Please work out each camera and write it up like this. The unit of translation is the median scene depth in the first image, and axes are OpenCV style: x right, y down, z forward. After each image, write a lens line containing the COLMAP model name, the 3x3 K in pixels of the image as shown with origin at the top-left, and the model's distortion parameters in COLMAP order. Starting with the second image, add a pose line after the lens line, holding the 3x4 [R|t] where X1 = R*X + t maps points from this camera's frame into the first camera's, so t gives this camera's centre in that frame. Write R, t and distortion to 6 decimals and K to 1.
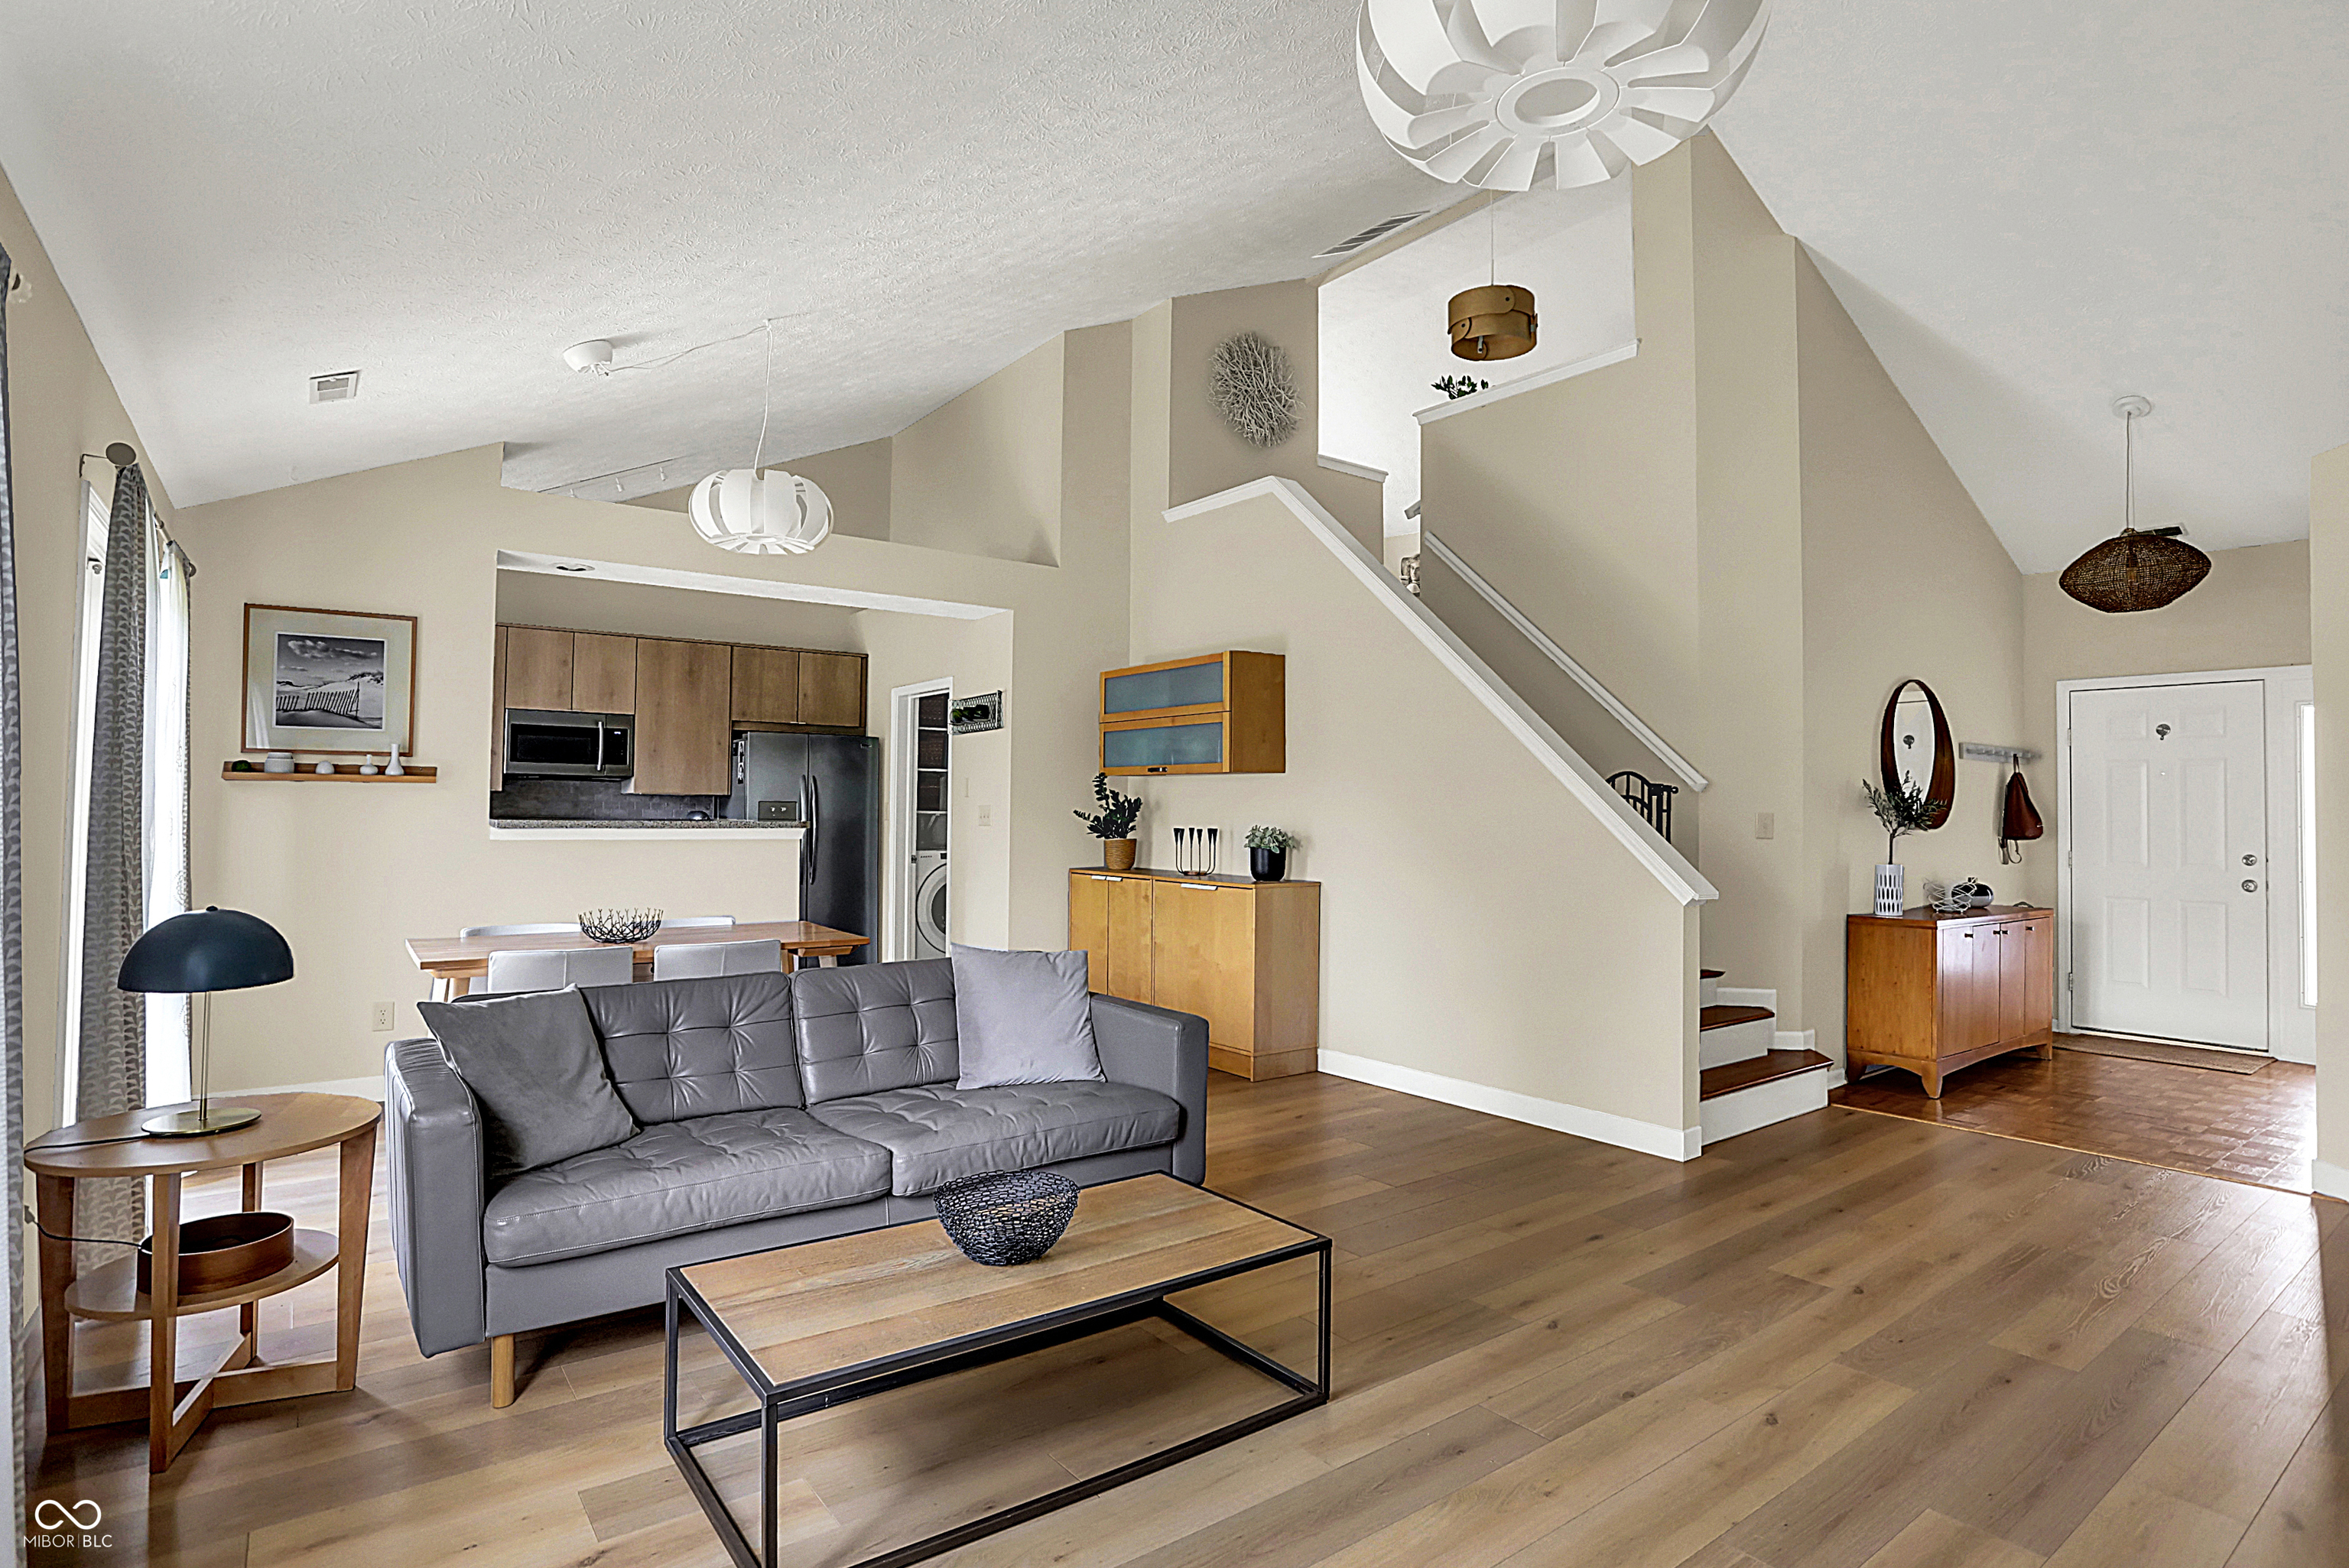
lens RADIAL K [[1203.6, 0, 1185.9], [0, 1203.6, 789.3], [0, 0, 1]] dist [-0.046634, 0.016012]
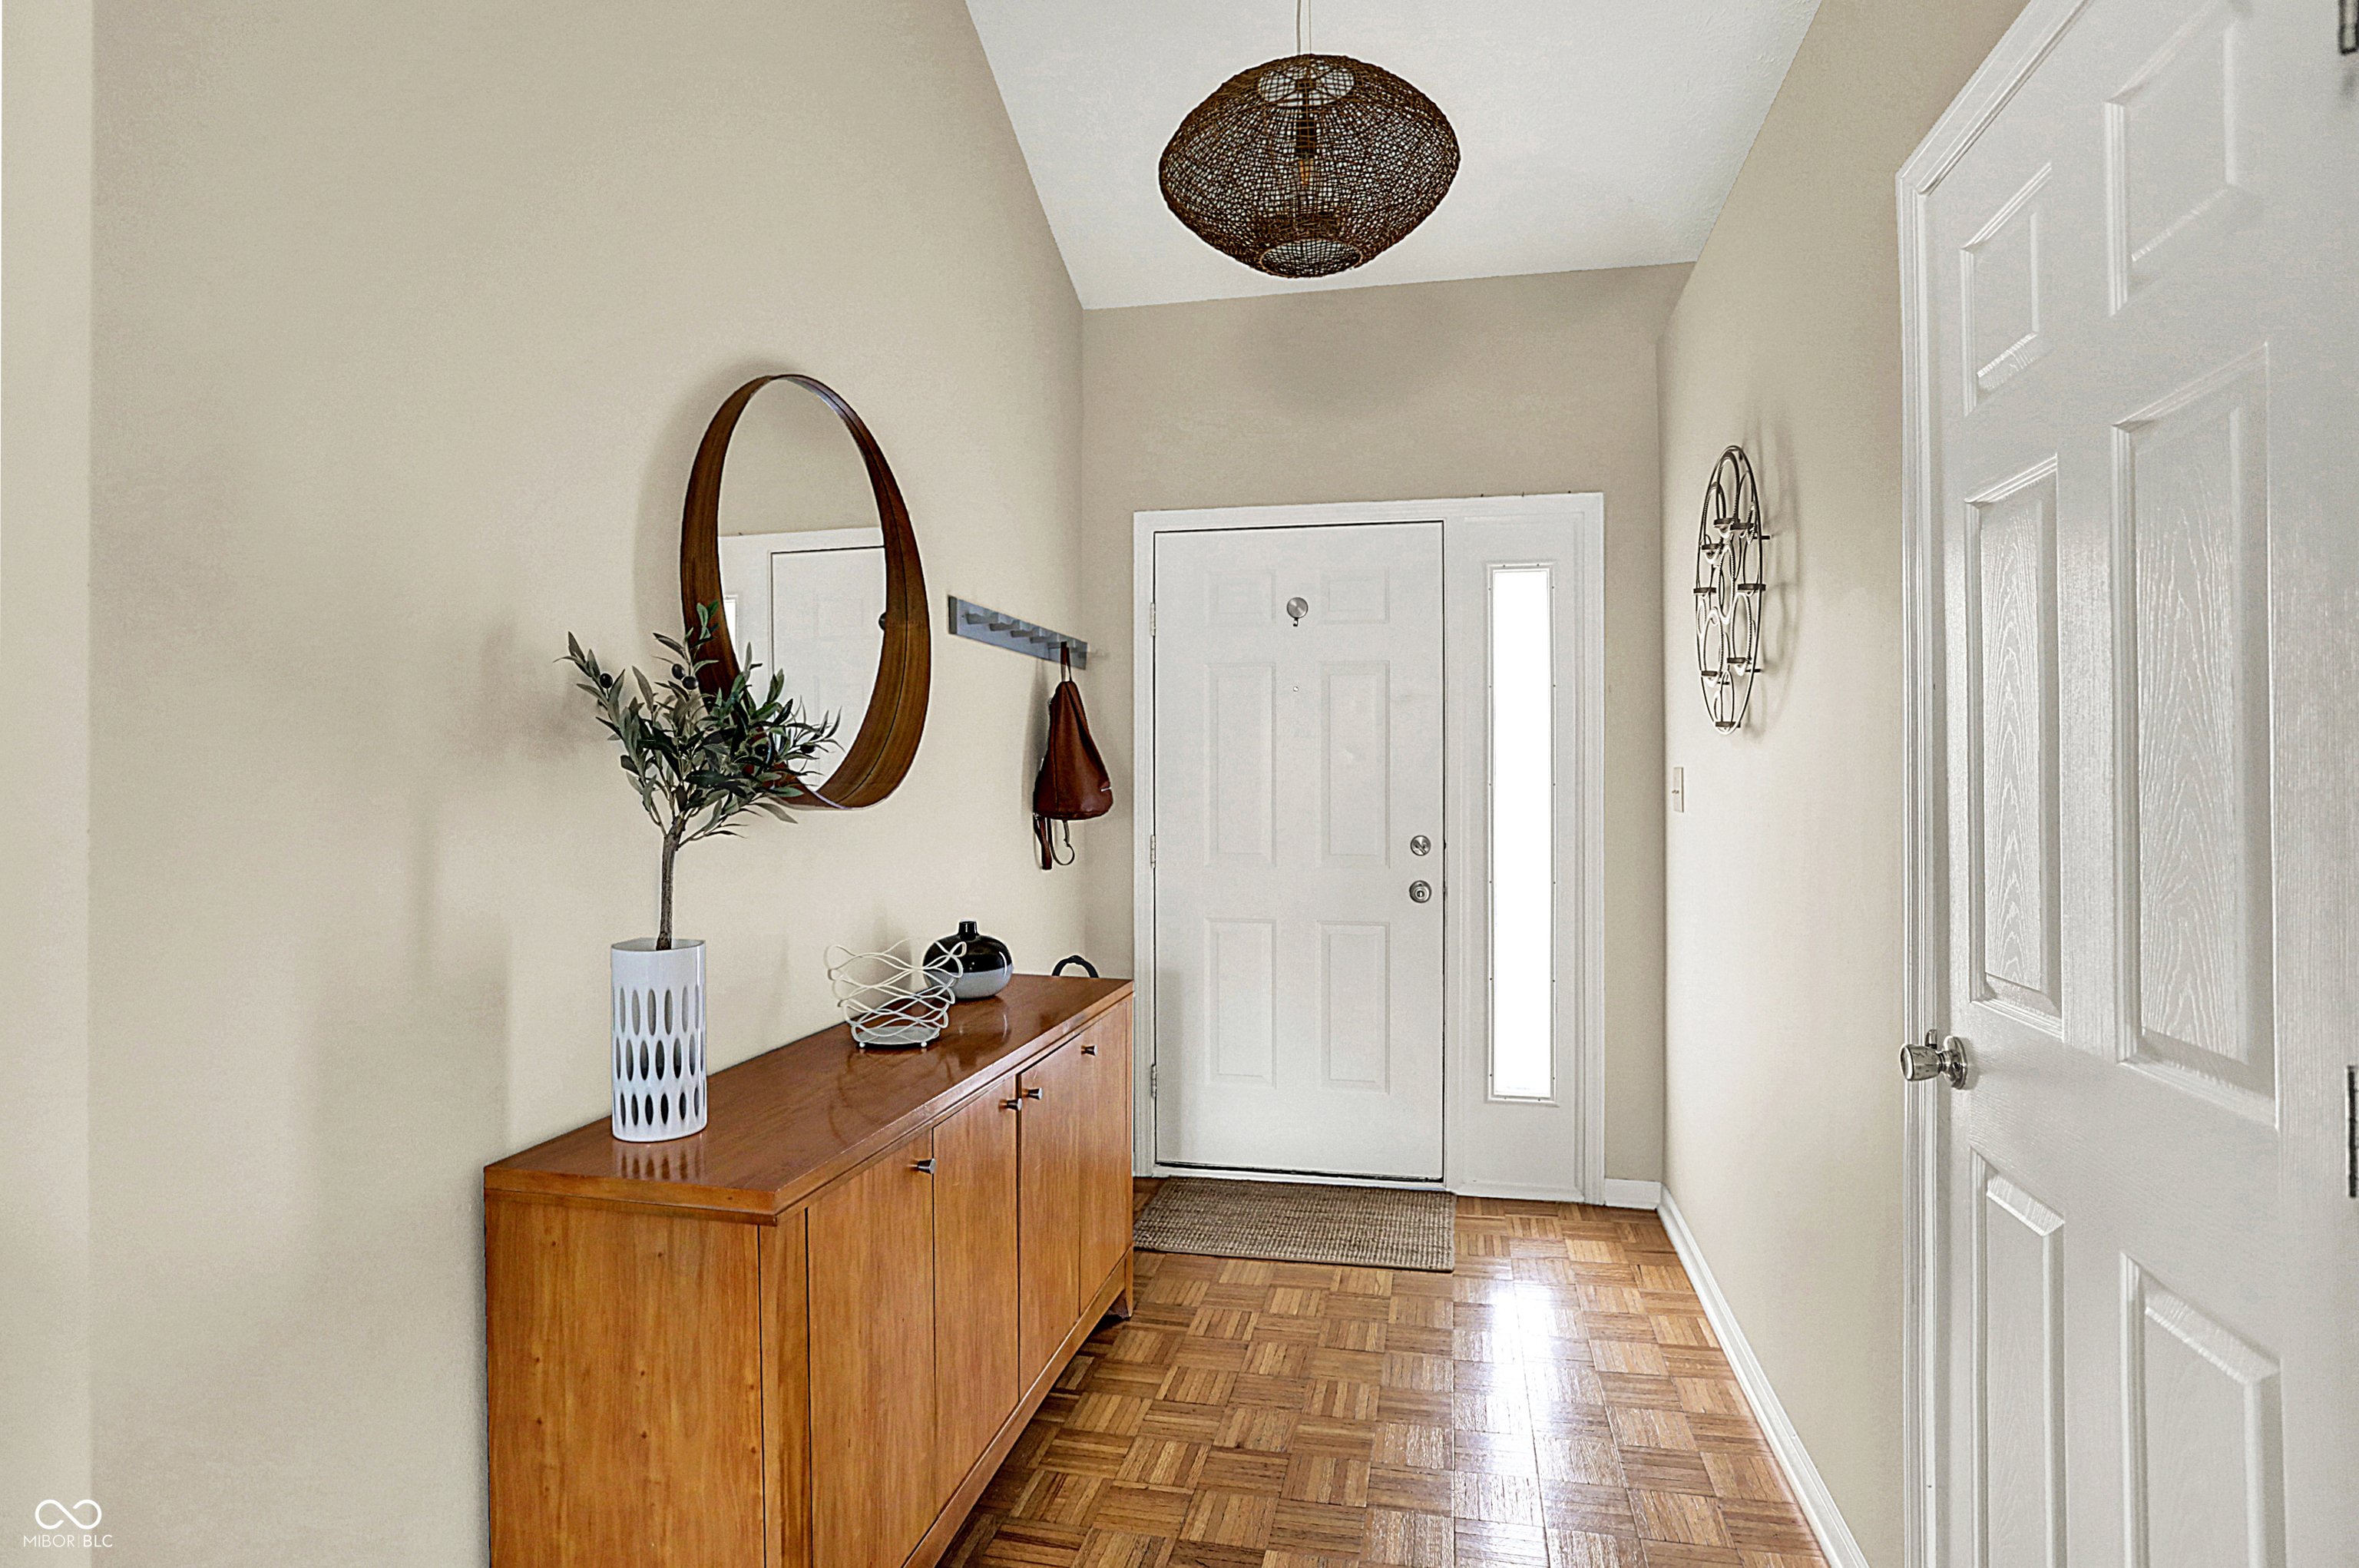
lens RADIAL K [[1208.8, 0, 1177.4], [0, 1208.8, 771.0], [0, 0, 1]] dist [-0.046634, 0.016012]
pose [[0.771752, -0.008752, 0.635864, 0.439245], [-0.004547, 0.999804, 0.019279, 0.014090], [-0.635908, -0.017770, 0.771560, 0.610202]]
